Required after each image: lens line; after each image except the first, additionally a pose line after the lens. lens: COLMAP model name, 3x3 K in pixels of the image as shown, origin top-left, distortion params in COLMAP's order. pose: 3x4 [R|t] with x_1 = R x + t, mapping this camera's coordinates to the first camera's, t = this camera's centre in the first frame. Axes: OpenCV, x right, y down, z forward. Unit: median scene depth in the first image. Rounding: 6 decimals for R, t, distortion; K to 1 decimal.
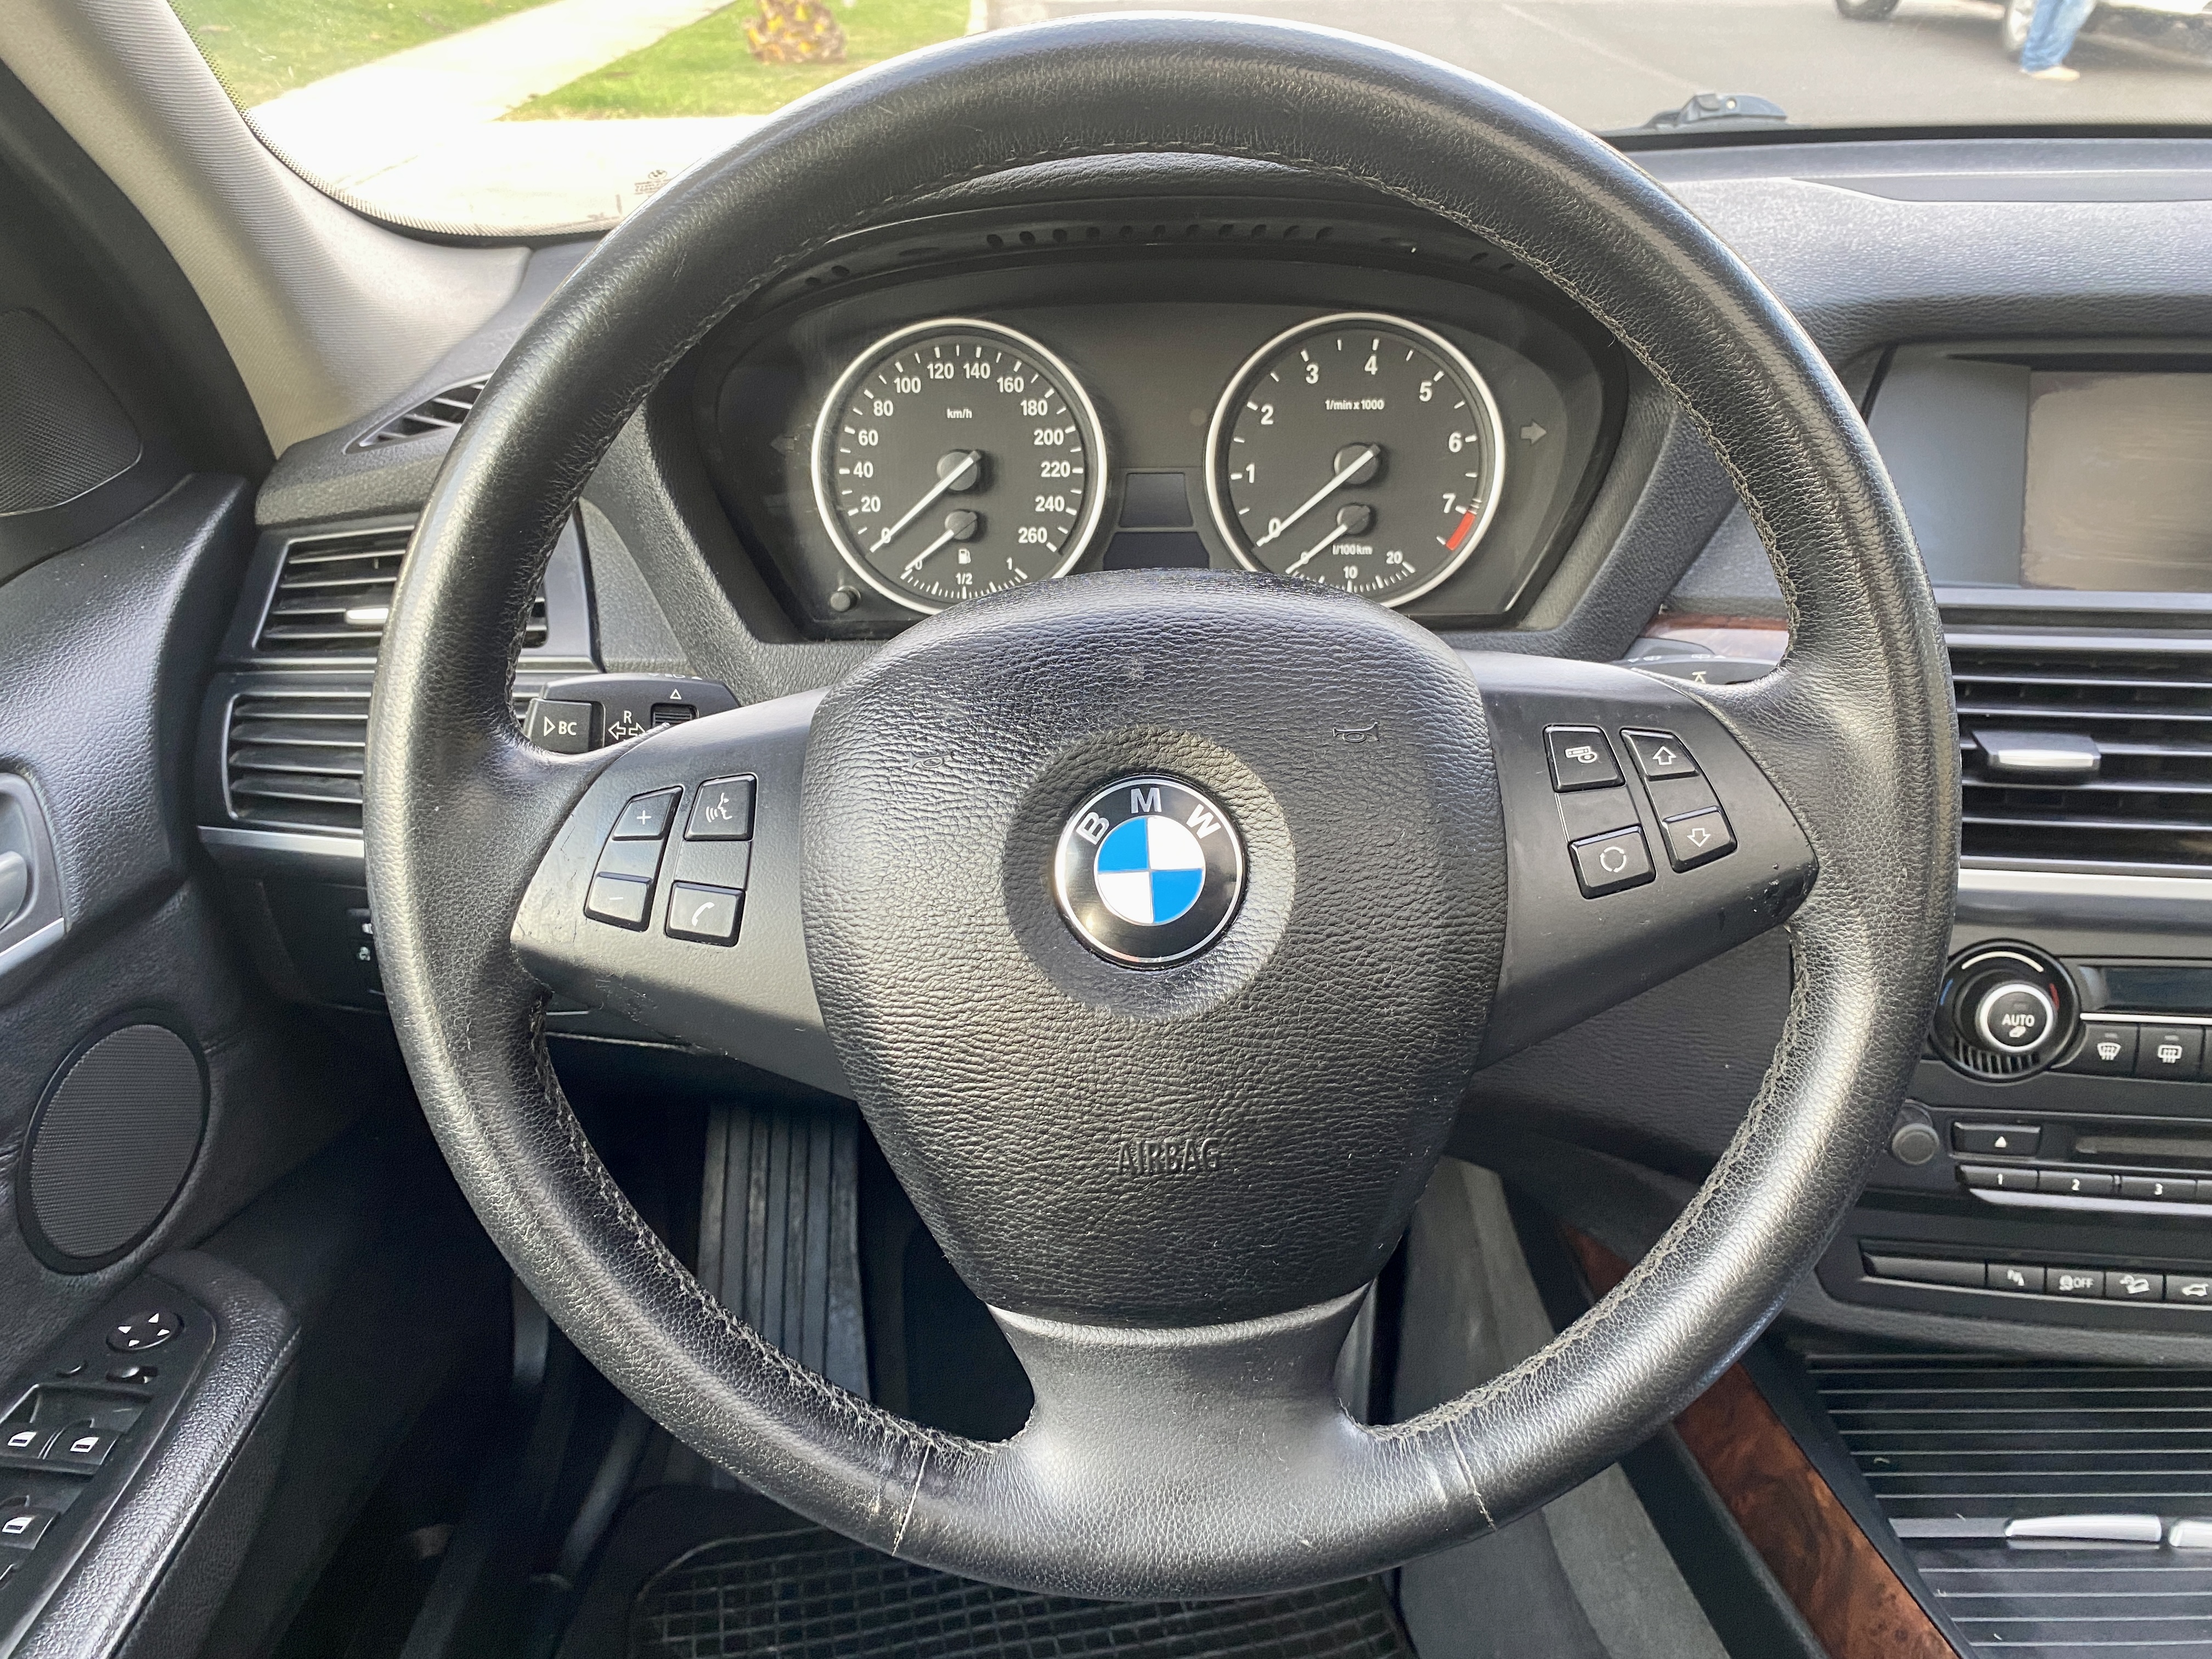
lens RADIAL K [[1654.3, 0, 1106.0], [0, 1654.3, 829.5], [0, 0, 1]] dist [0.000828, -0.025000]
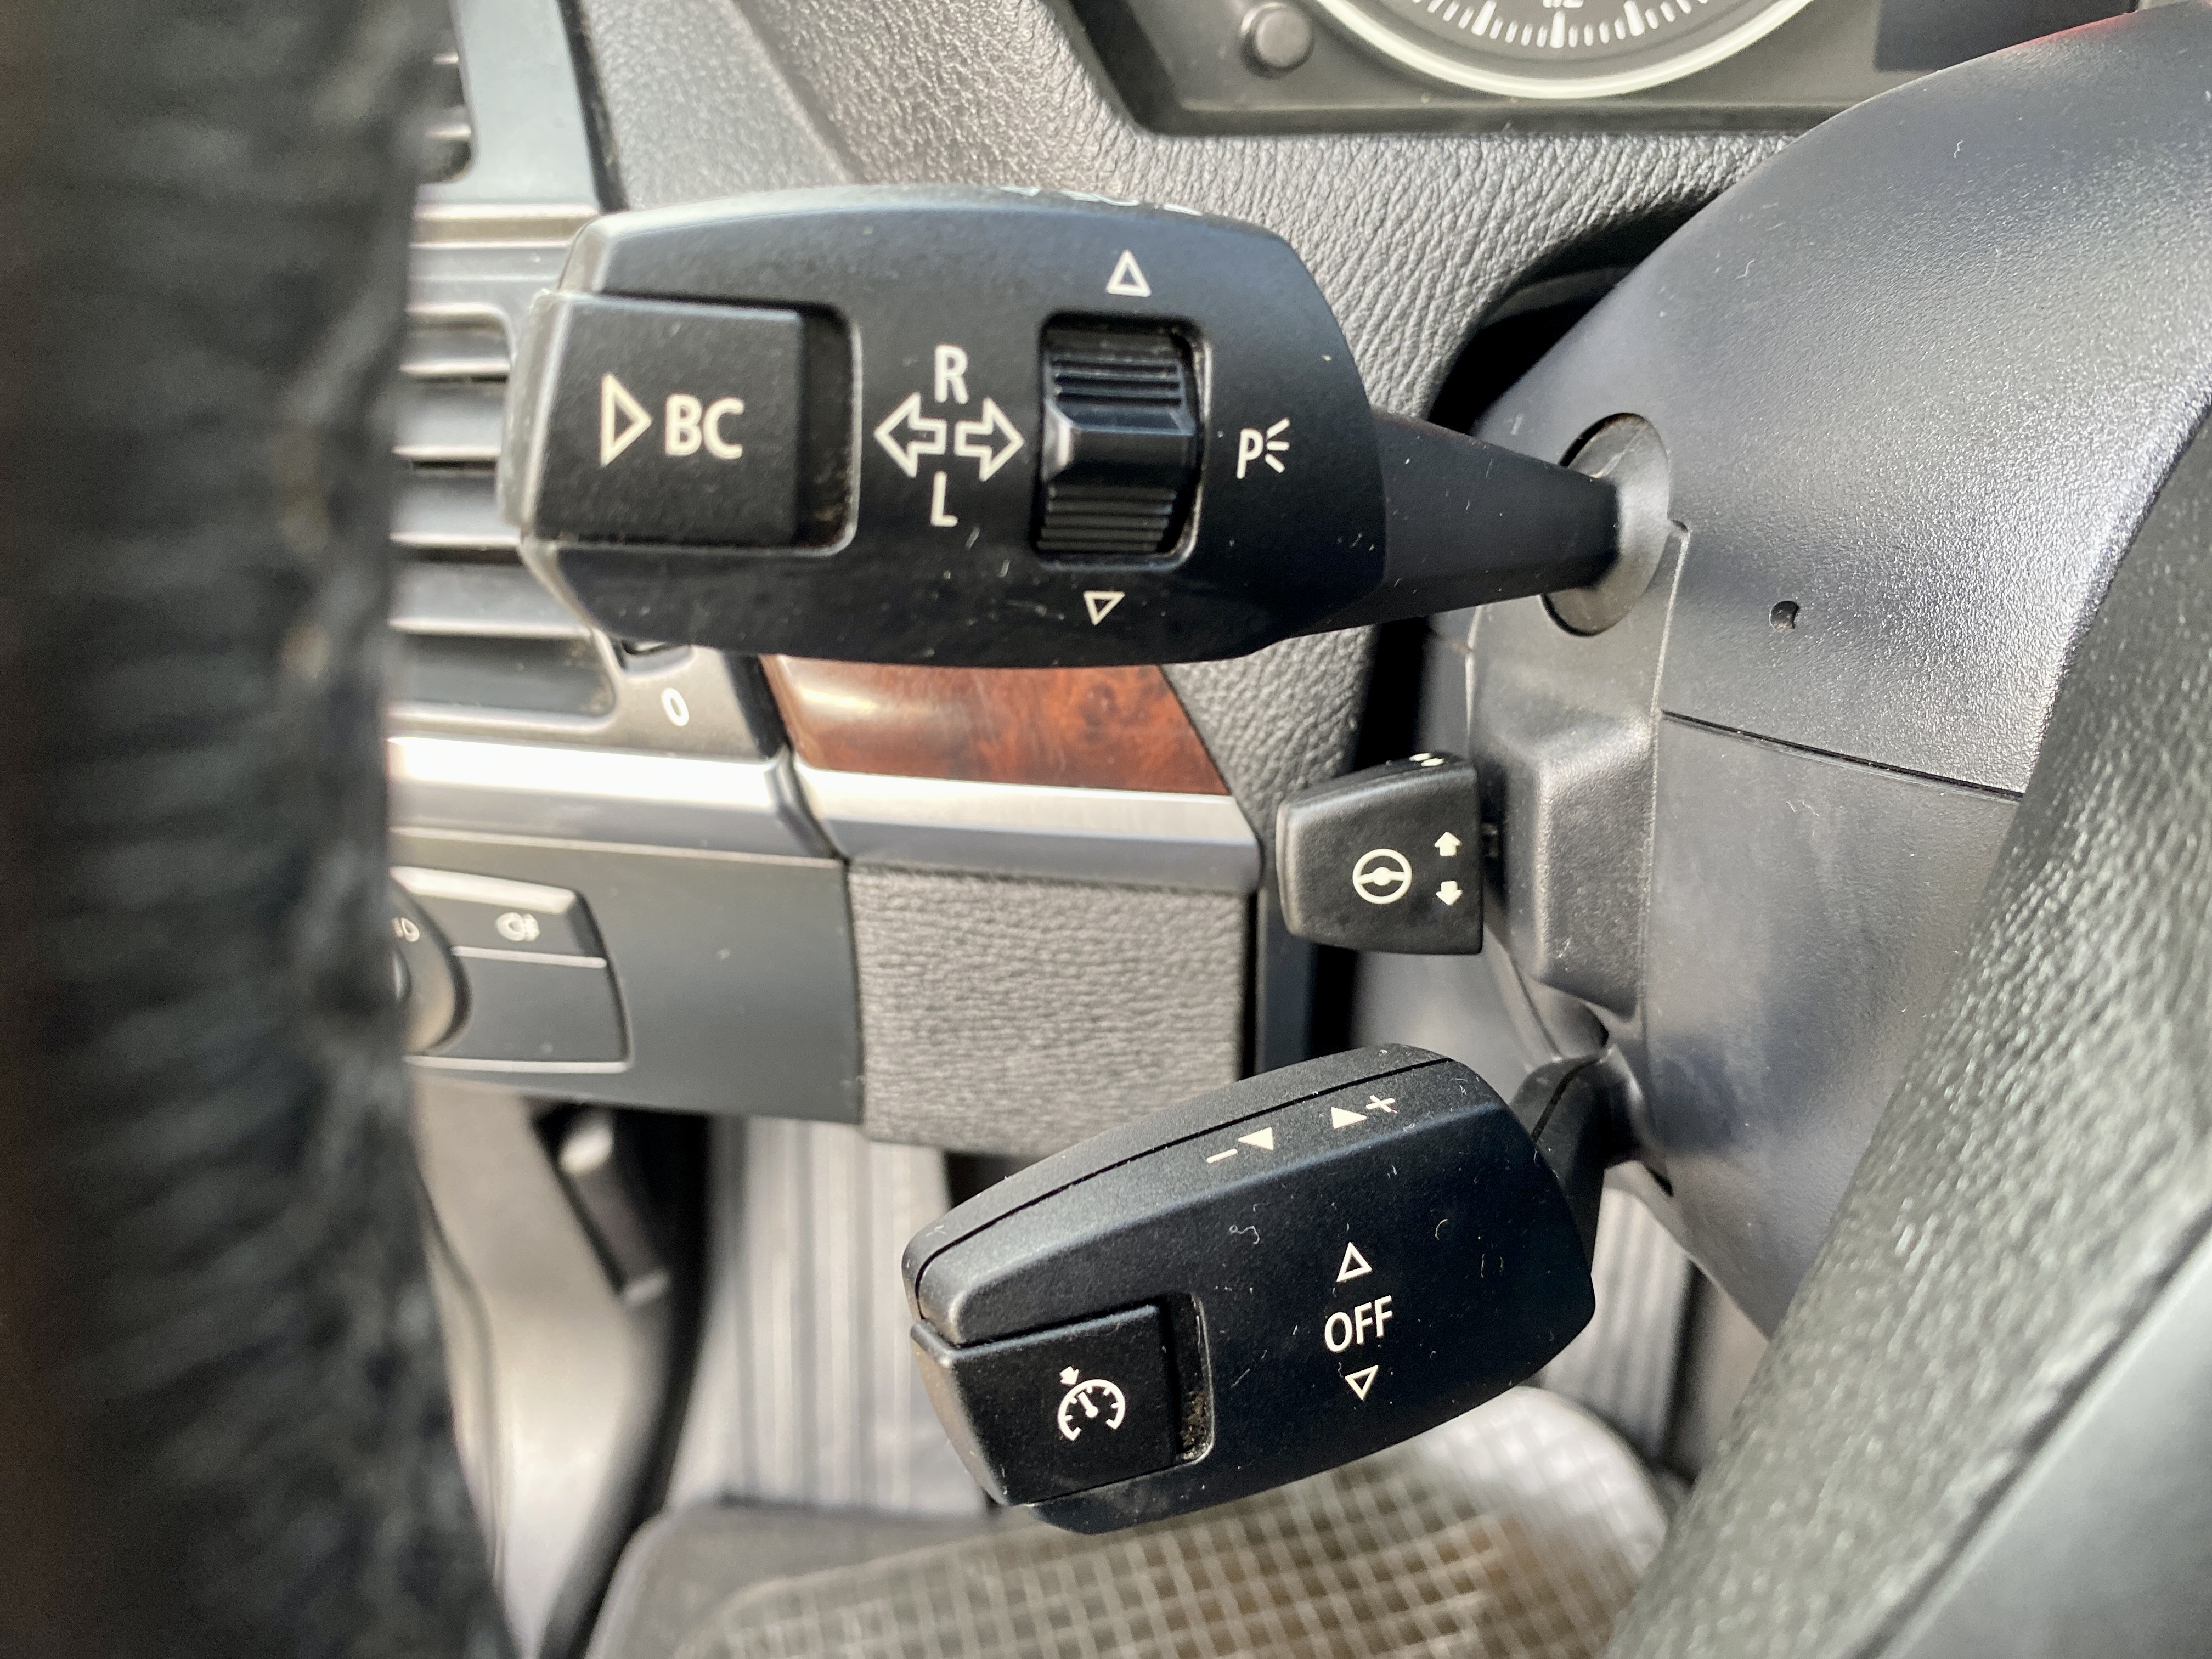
lens RADIAL K [[1609.3, 0, 1106.0], [0, 1609.3, 829.5], [0, 0, 1]] dist [0.004186, -0.075455]
pose [[0.997157, -0.031003, 0.068683, -0.220969], [0.015304, 0.975769, 0.218266, -0.042206], [-0.073786, -0.216594, 0.973469, 0.589790]]
